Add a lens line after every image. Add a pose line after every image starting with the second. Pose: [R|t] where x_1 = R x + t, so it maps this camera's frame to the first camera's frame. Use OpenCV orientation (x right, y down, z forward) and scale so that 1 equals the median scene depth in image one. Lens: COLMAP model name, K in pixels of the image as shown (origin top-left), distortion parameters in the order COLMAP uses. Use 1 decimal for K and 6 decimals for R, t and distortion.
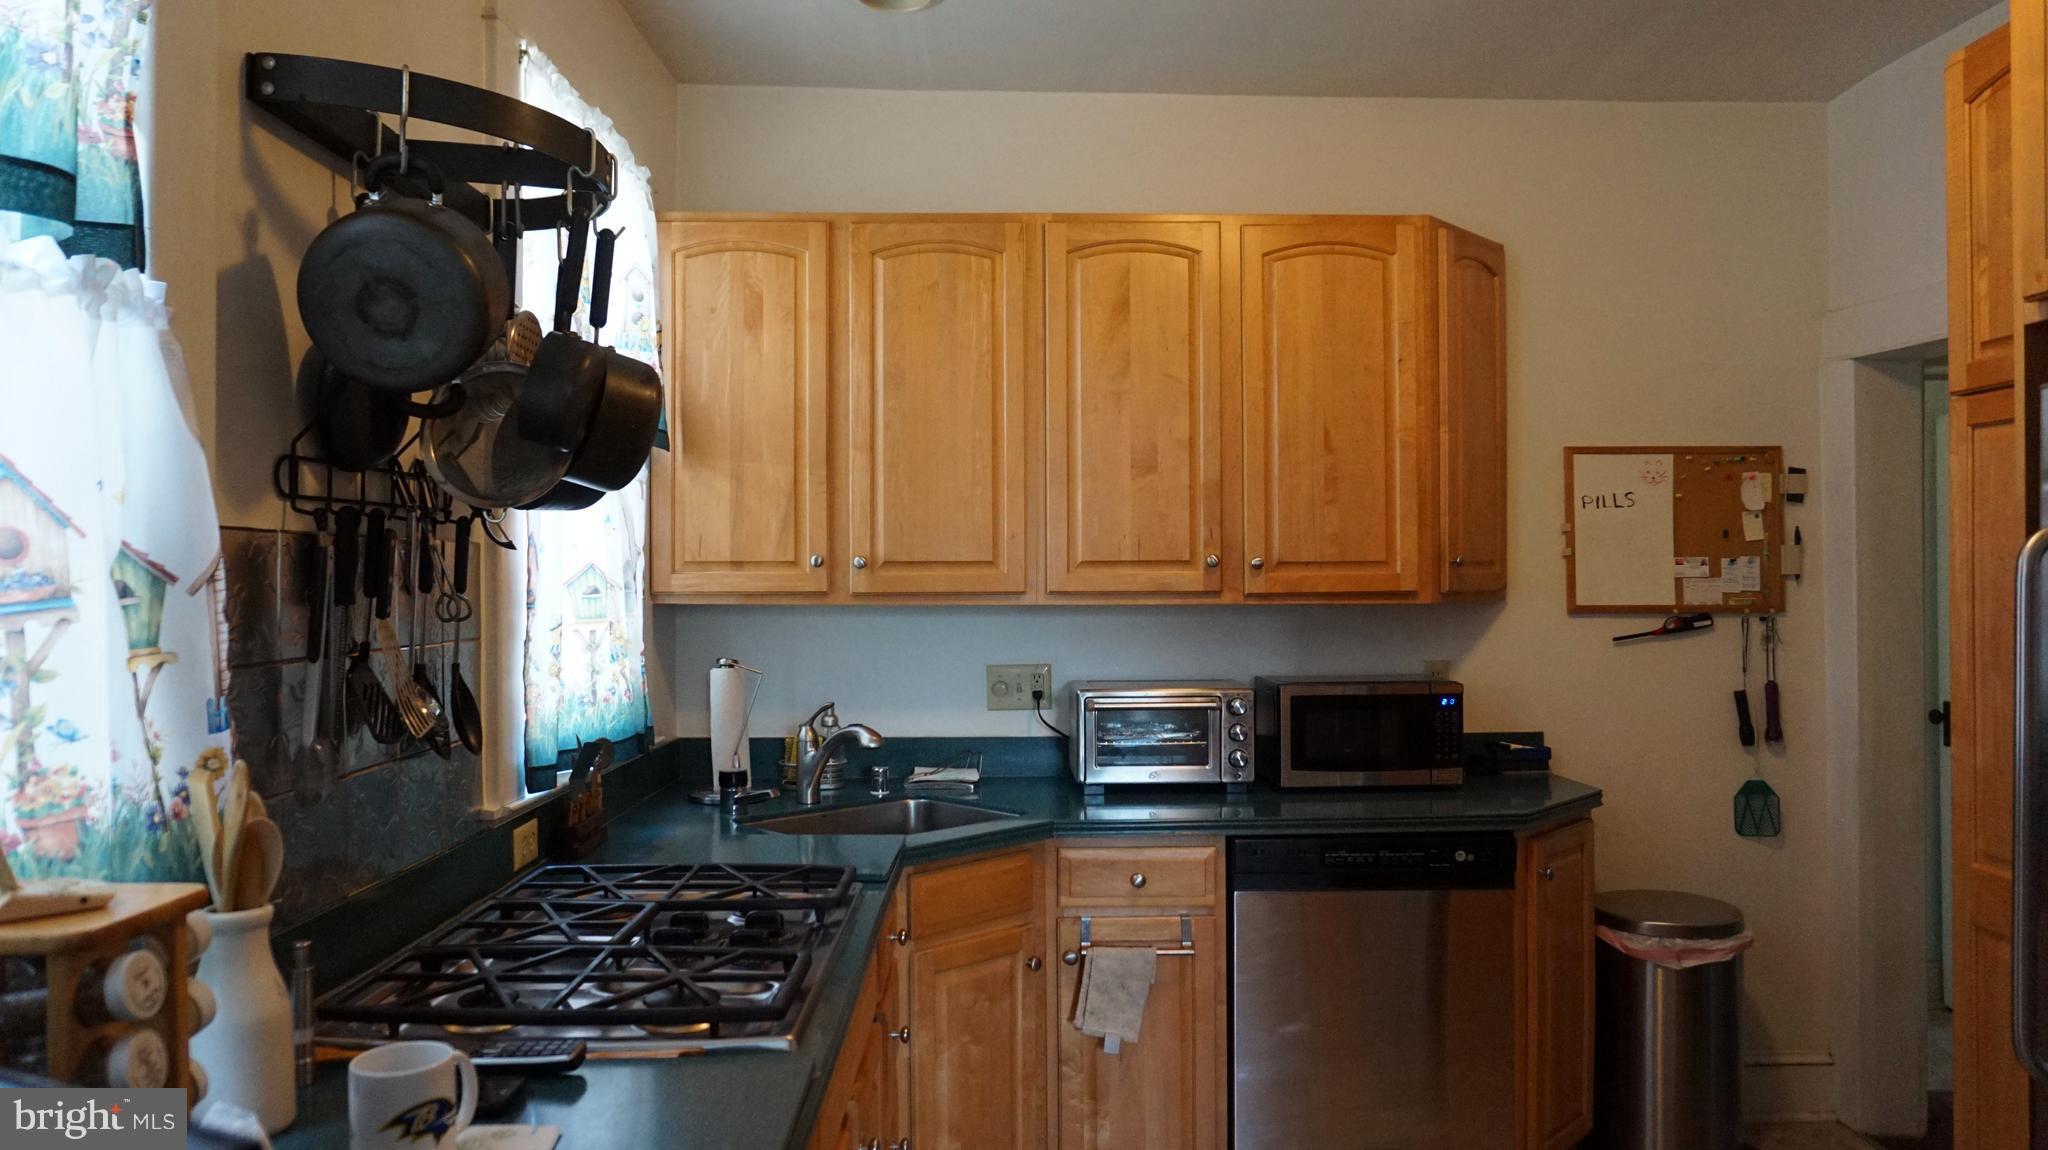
lens RADIAL K [[1374.8, 0, 1024.0], [0, 1374.8, 575.0], [0, 0, 1]] dist [-0.048930, 0.043458]
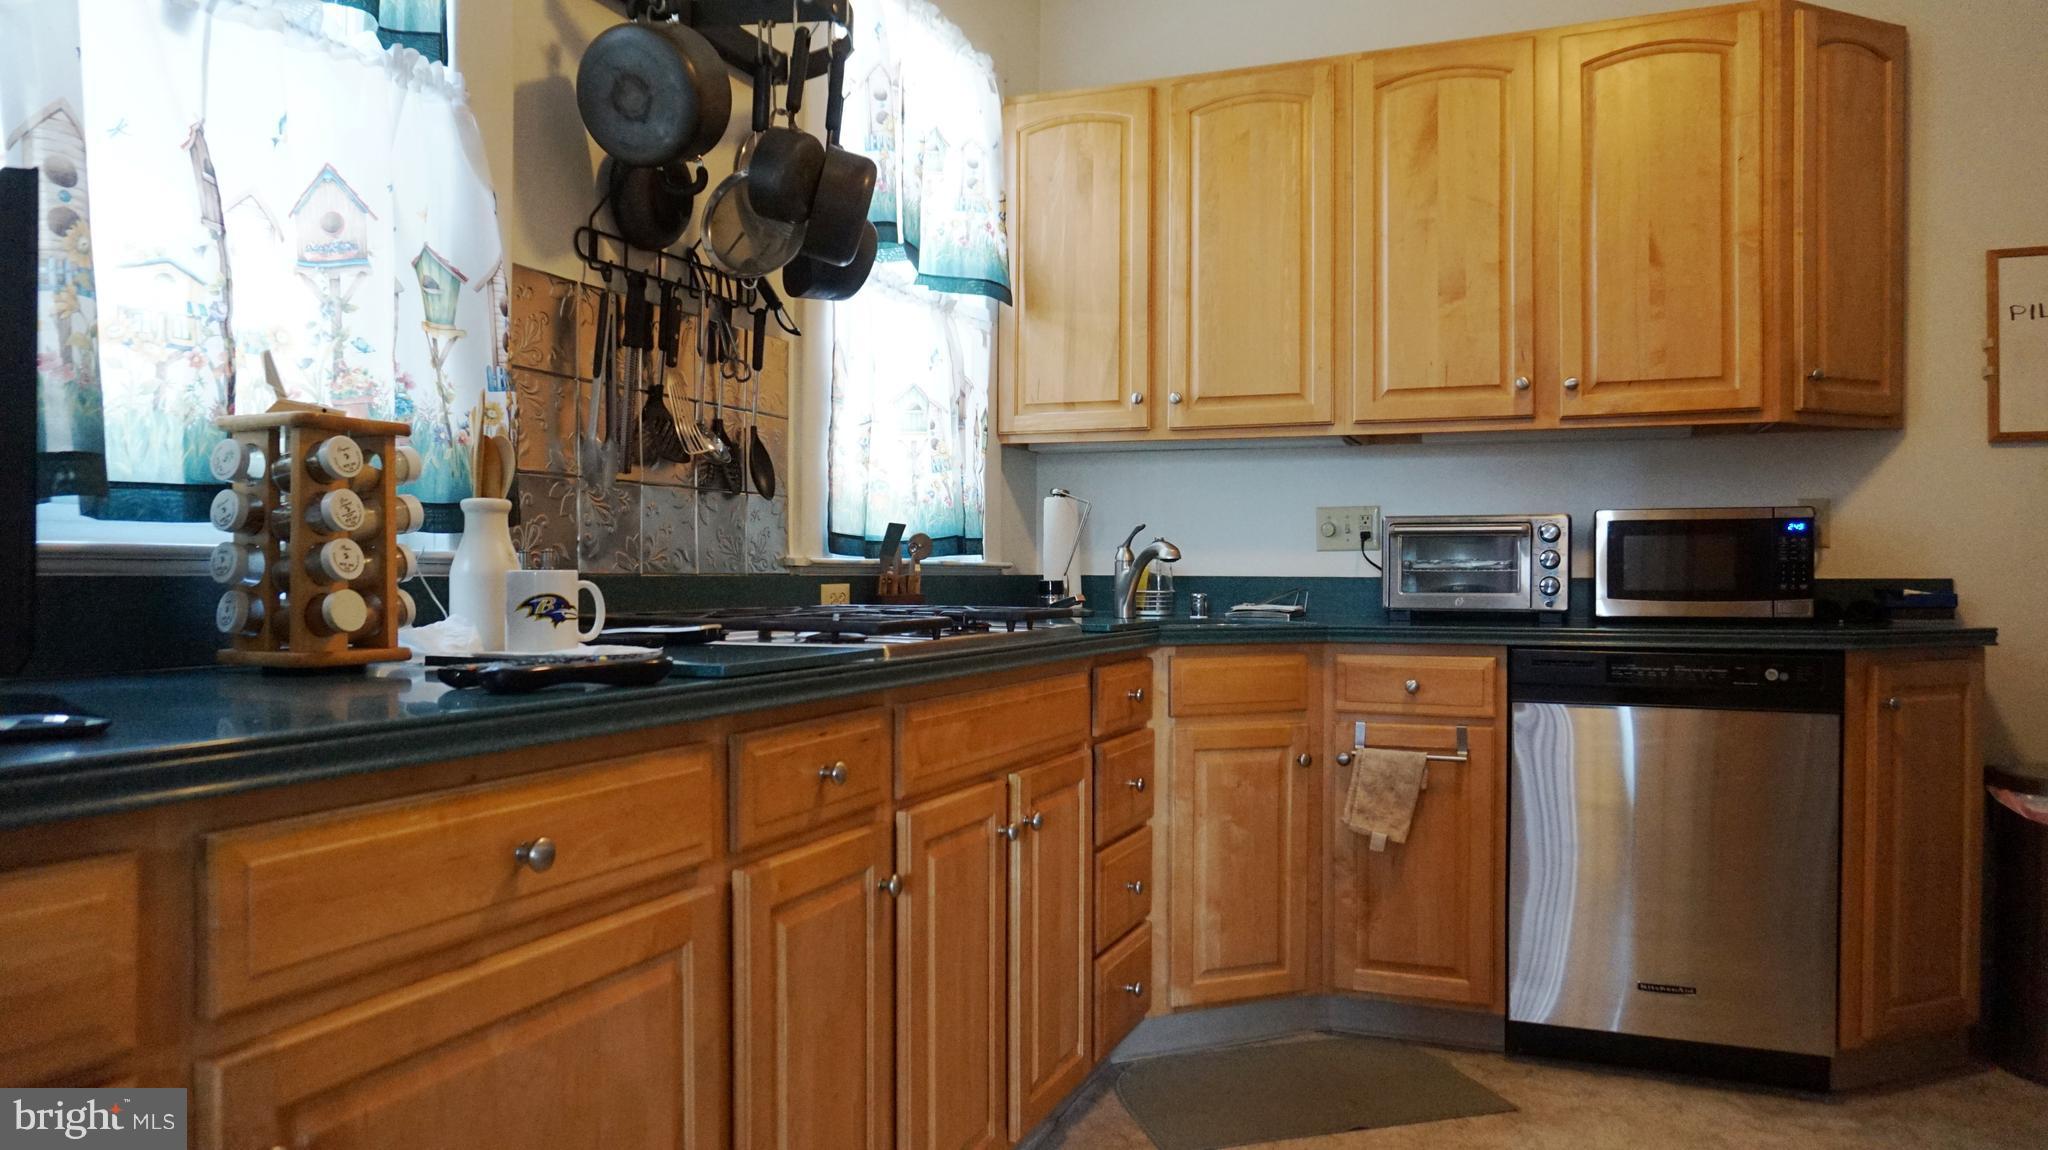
lens RADIAL K [[1374.8, 0, 1024.0], [0, 1374.8, 575.0], [0, 0, 1]] dist [-0.048930, 0.043458]
pose [[0.918052, 0.007769, -0.396383, 0.198627], [-0.006133, 0.999967, 0.005395, 0.123793], [0.396412, -0.002521, 0.918069, -0.035125]]
